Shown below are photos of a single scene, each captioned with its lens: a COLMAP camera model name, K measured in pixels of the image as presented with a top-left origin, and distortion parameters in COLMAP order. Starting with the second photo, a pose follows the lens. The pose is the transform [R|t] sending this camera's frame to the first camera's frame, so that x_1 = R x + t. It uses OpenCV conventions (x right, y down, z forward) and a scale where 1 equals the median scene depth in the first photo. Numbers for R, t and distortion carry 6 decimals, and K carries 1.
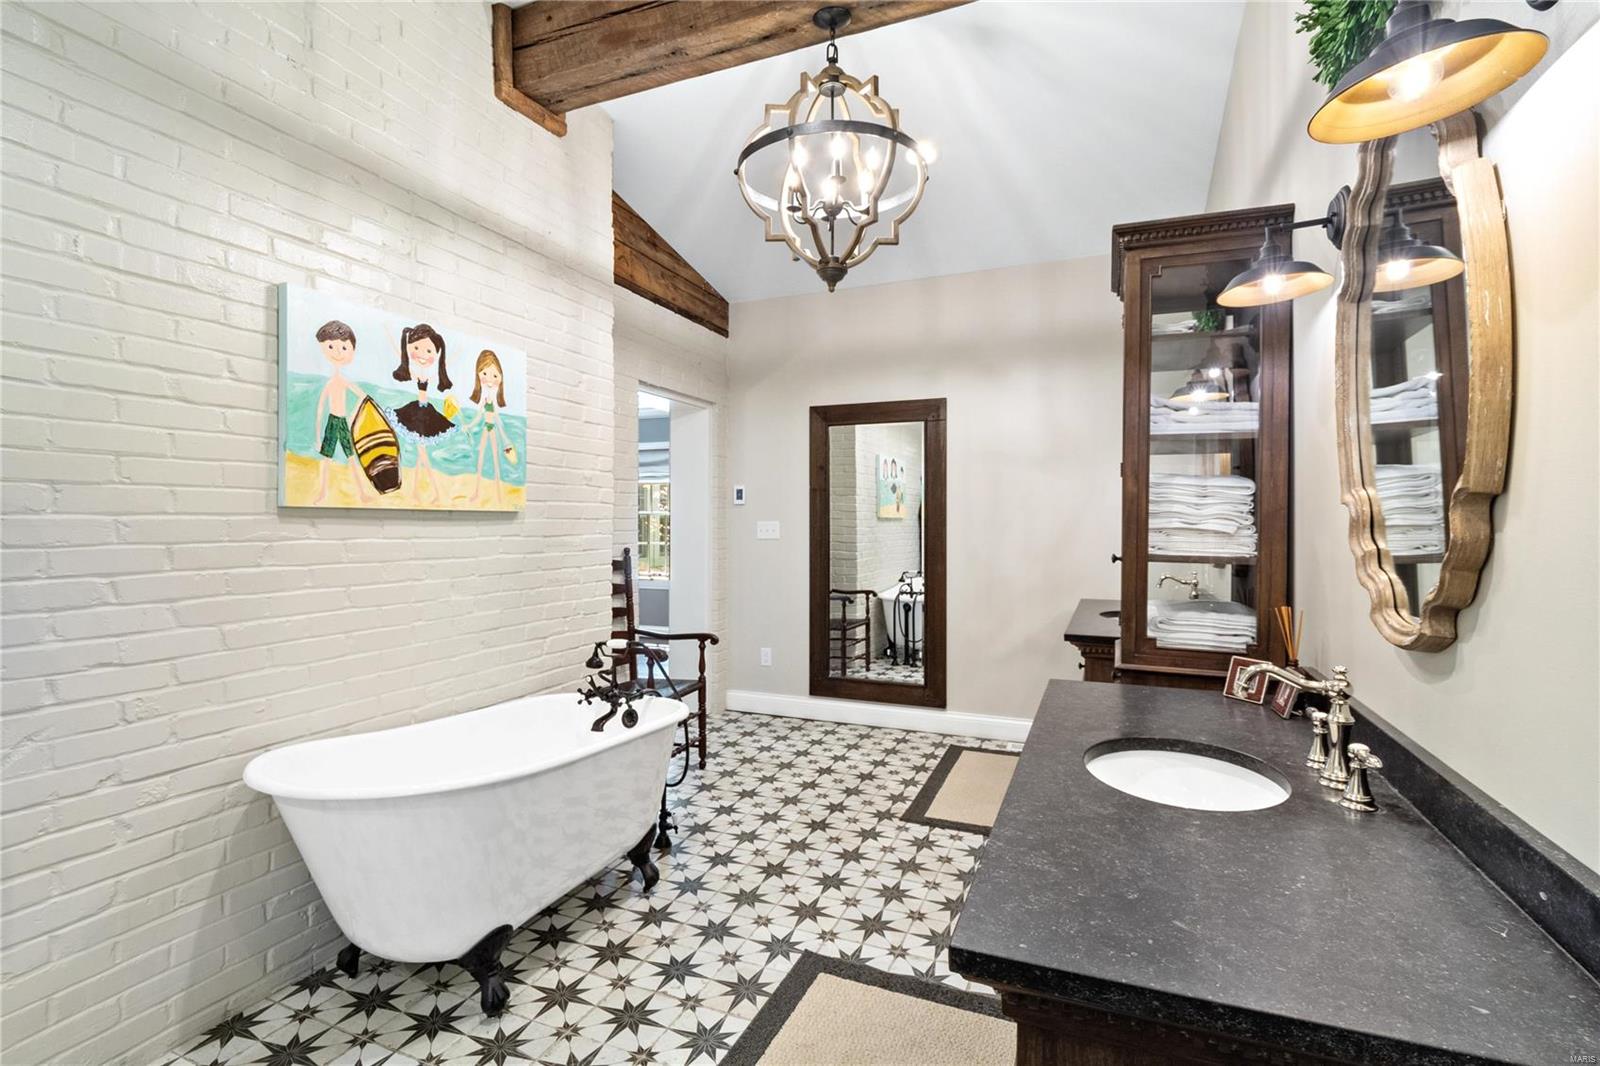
lens RADIAL K [[757.3, 0, 792.9], [0, 757.3, 525.3], [0, 0, 1]] dist [-0.000628, -0.000626]
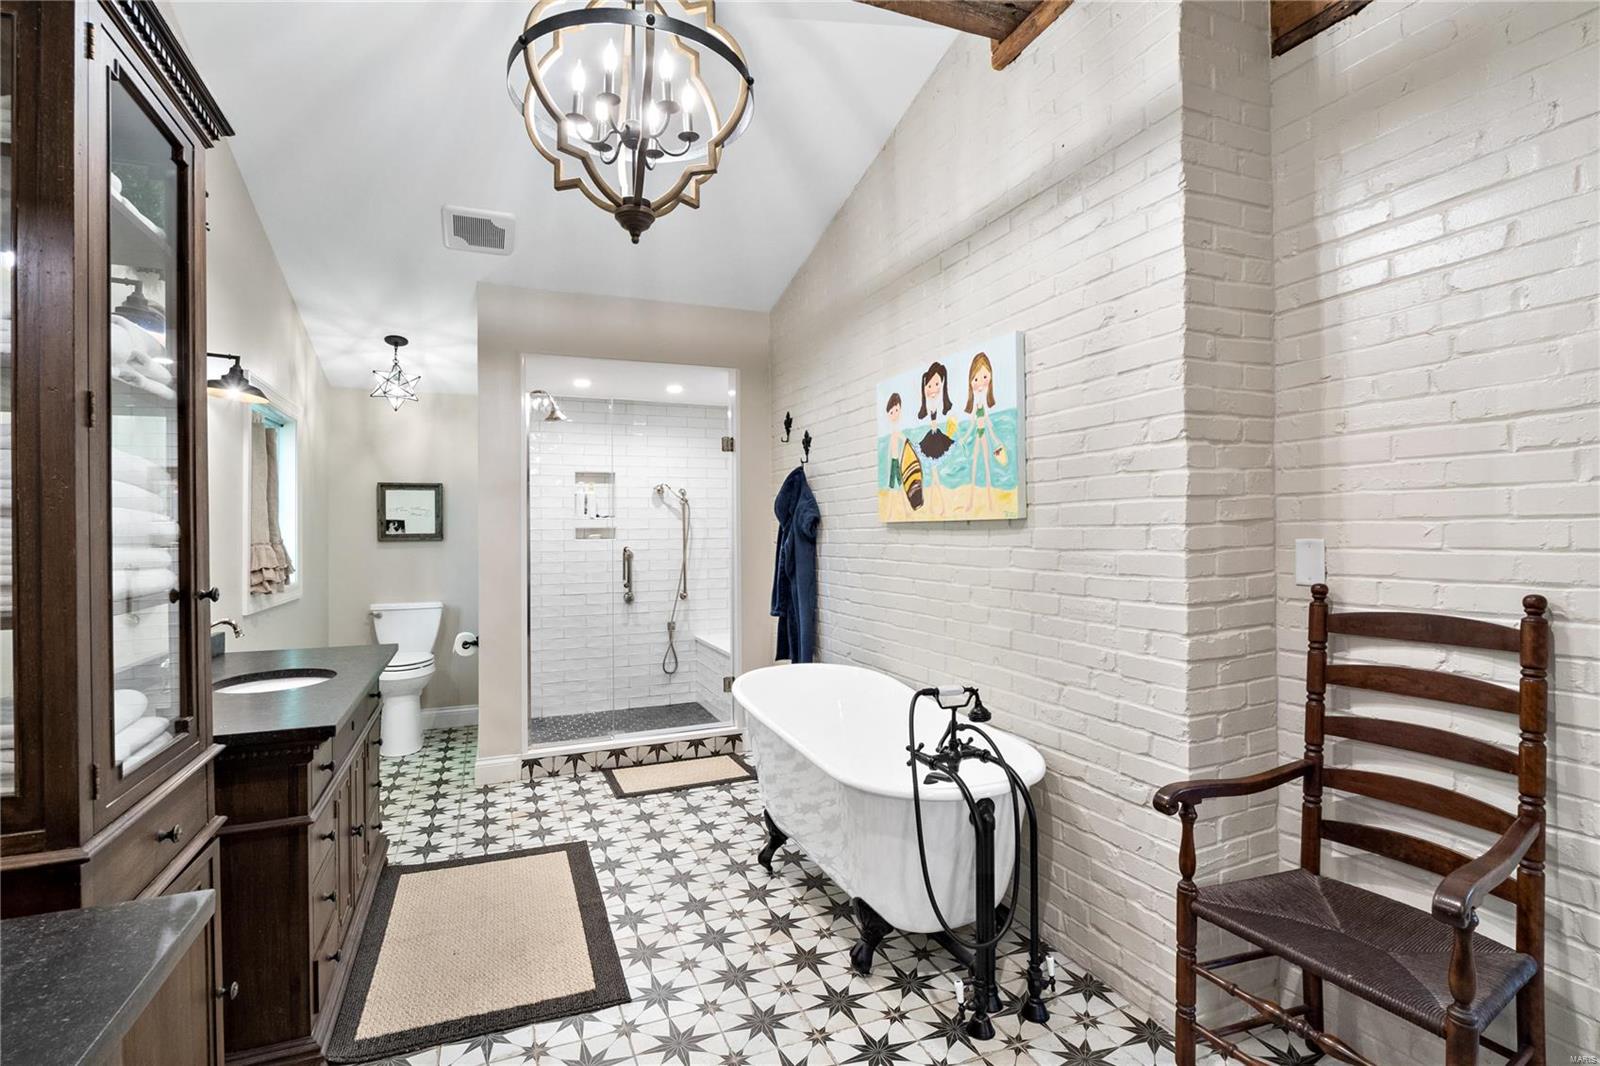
lens RADIAL K [[757.3, 0, 792.9], [0, 757.3, 525.3], [0, 0, 1]] dist [-0.000628, -0.000626]
pose [[-0.703143, -0.006982, -0.711014, 0.497238], [-0.000411, 0.999956, -0.009412, -0.003417], [0.711048, -0.006325, -0.703115, 1.665191]]
